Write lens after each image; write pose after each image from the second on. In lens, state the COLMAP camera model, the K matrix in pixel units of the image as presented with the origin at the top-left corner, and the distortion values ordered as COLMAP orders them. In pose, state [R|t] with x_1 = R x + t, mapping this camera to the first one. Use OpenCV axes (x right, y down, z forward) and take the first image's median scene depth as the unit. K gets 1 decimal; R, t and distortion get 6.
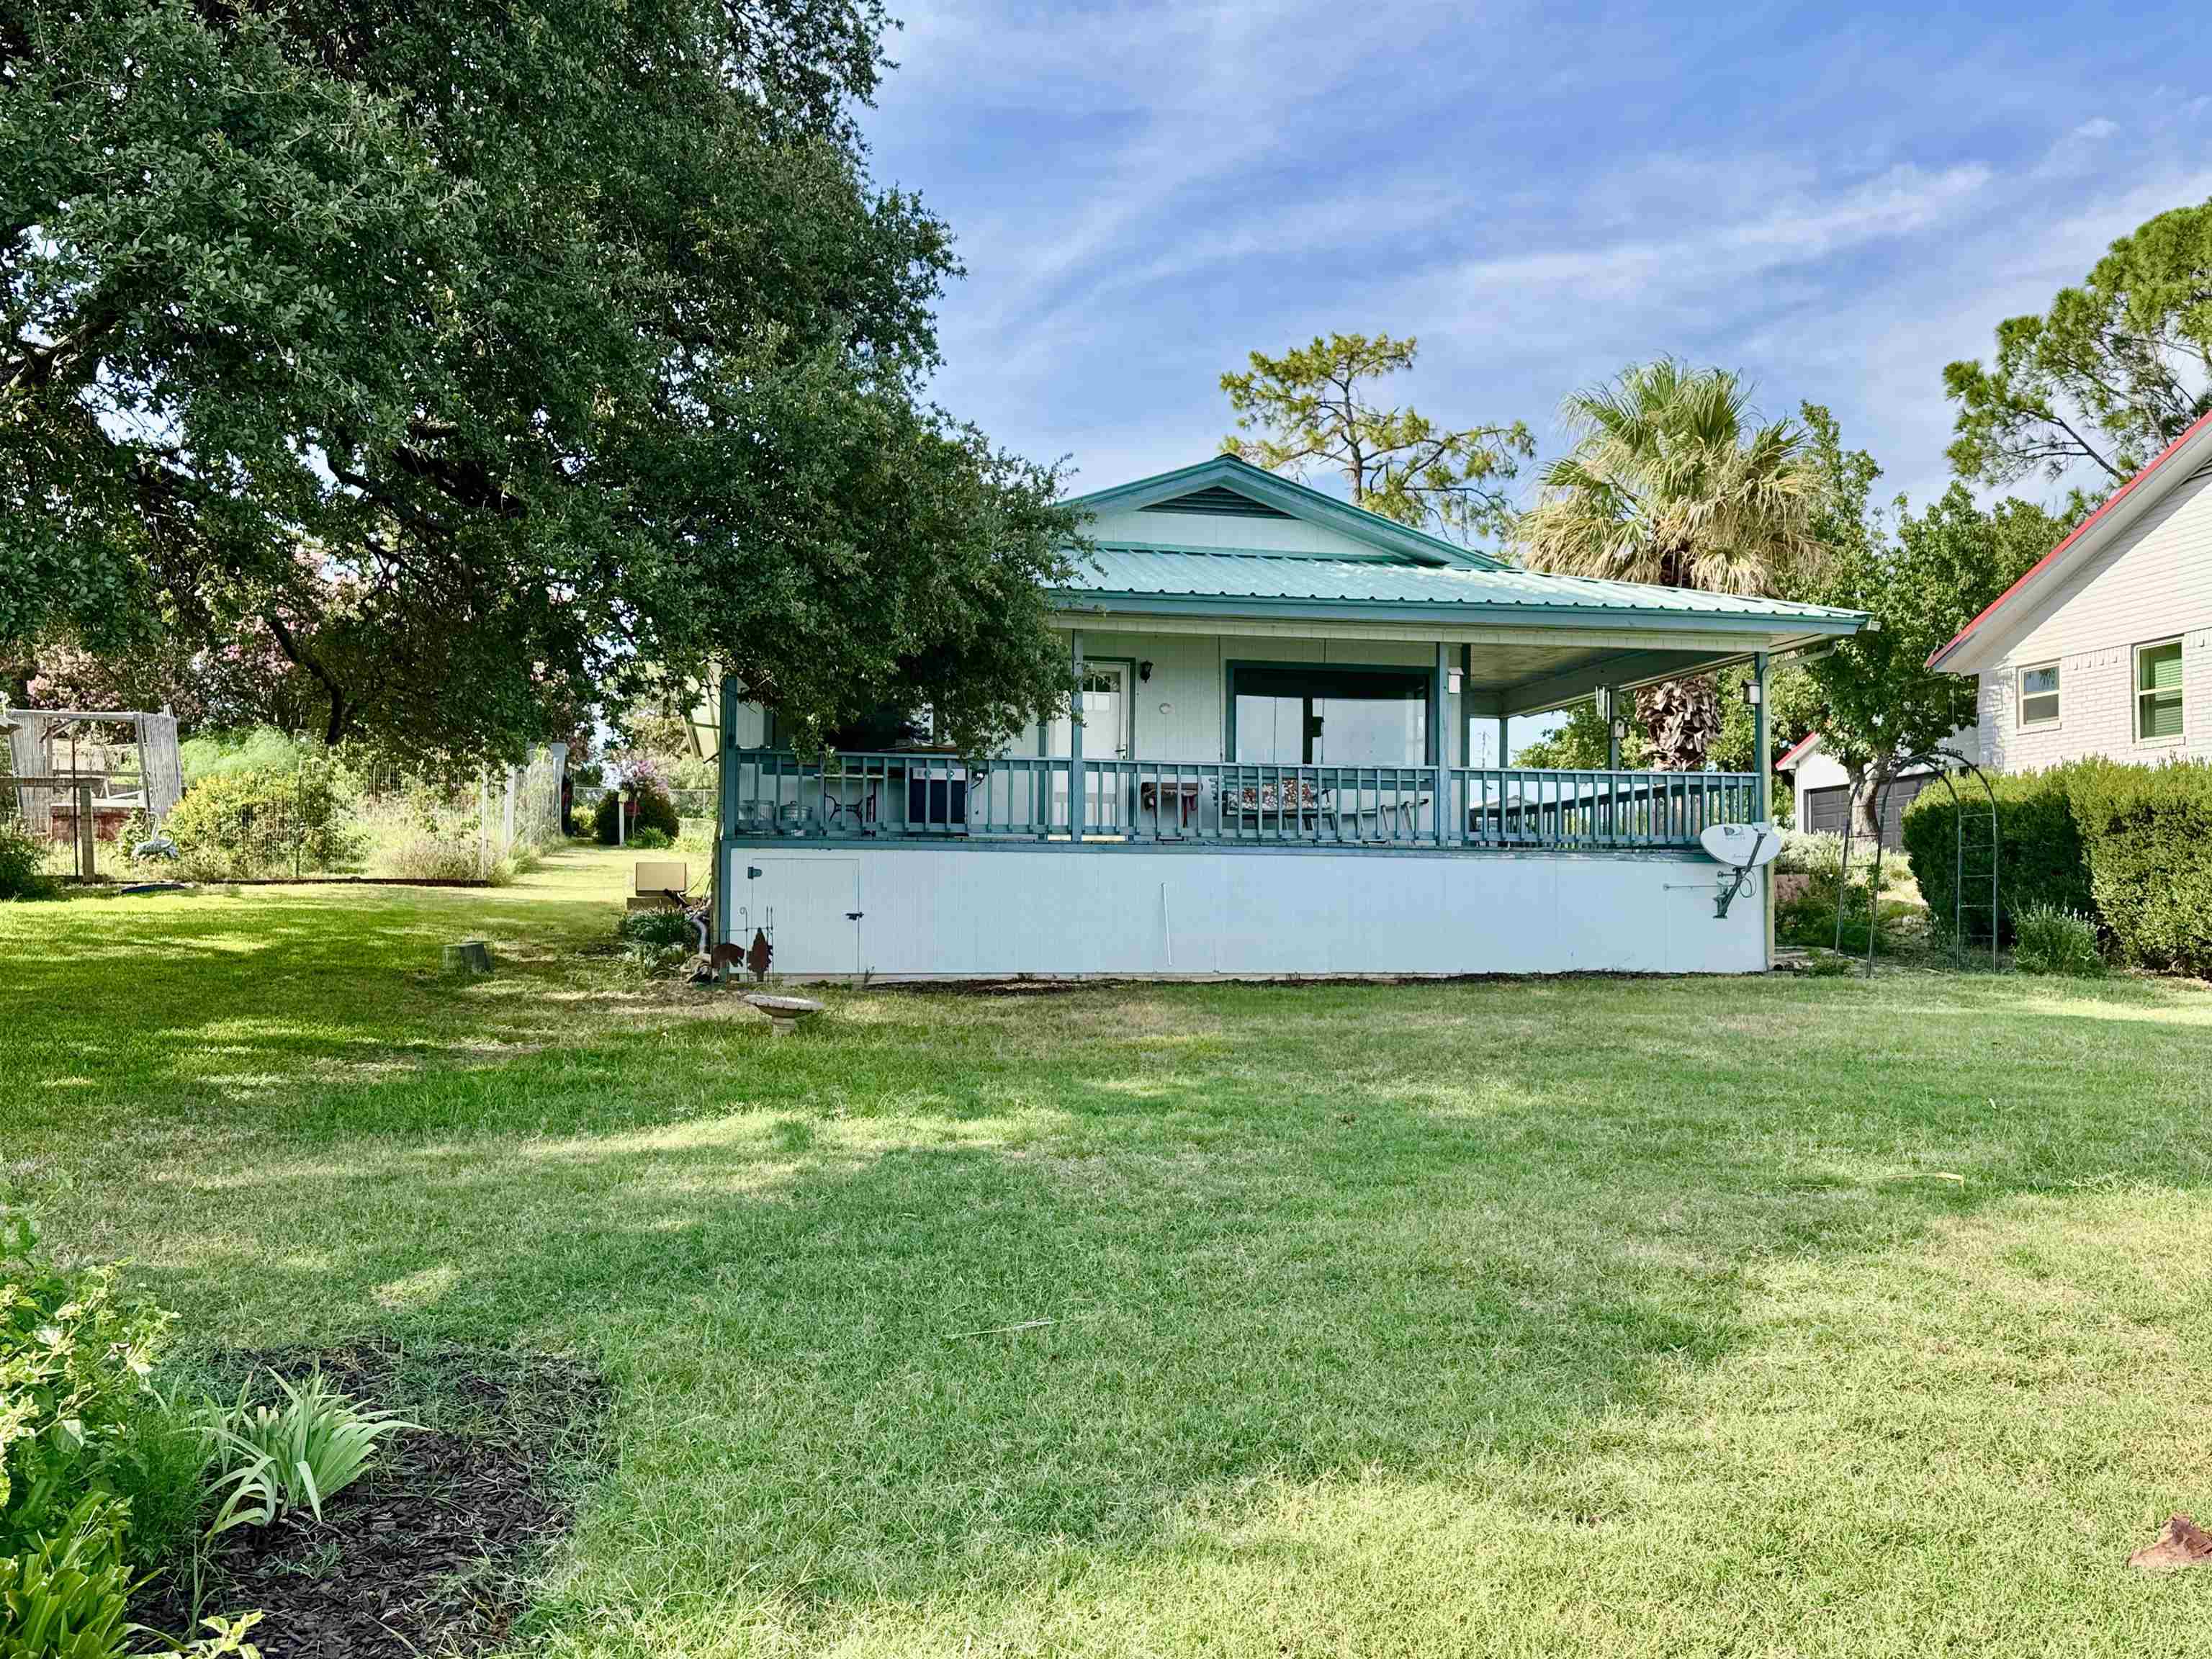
lens RADIAL K [[1817.3, 0, 1077.0], [0, 1817.3, 827.7], [0, 0, 1]] dist [0.142535, -0.273774]
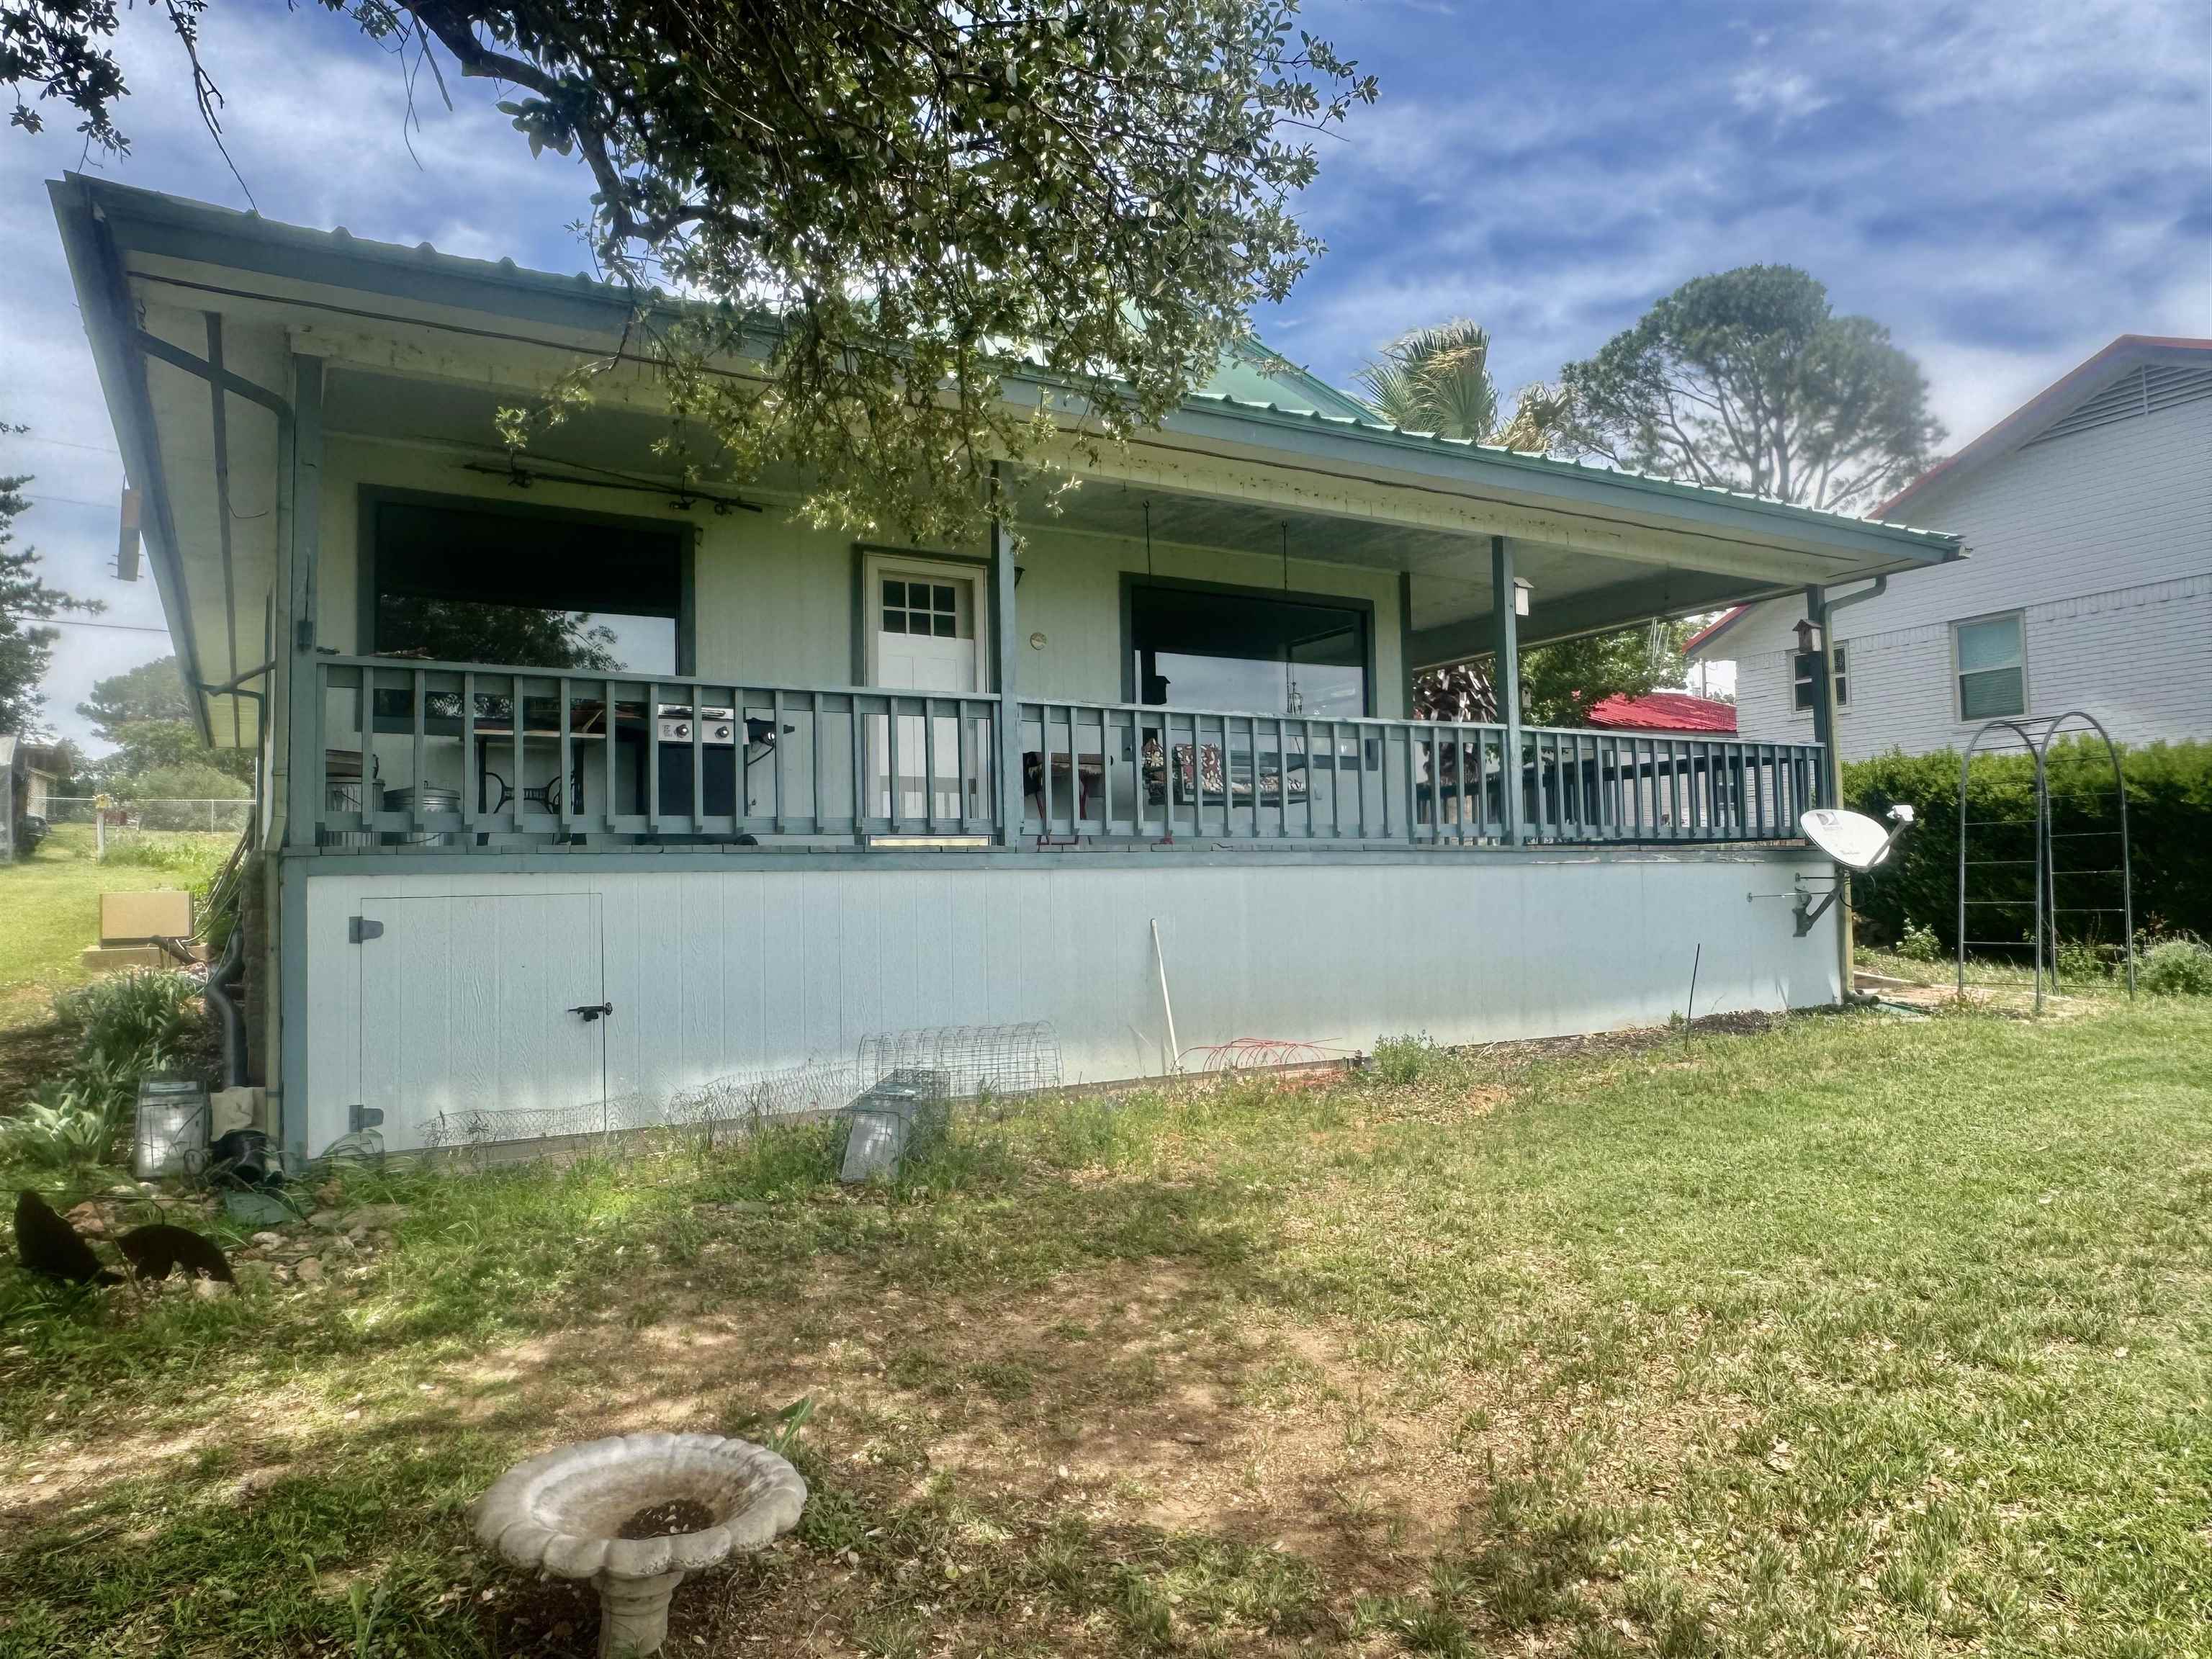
lens RADIAL K [[1435.8, 0, 1106.0], [0, 1435.8, 829.5], [0, 0, 1]] dist [0.054646, -0.000029]
pose [[0.942970, -0.011835, 0.332667, -0.104488], [0.012260, 0.999925, 0.000821, 0.002357], [-0.332652, 0.003304, 0.943044, 0.511985]]
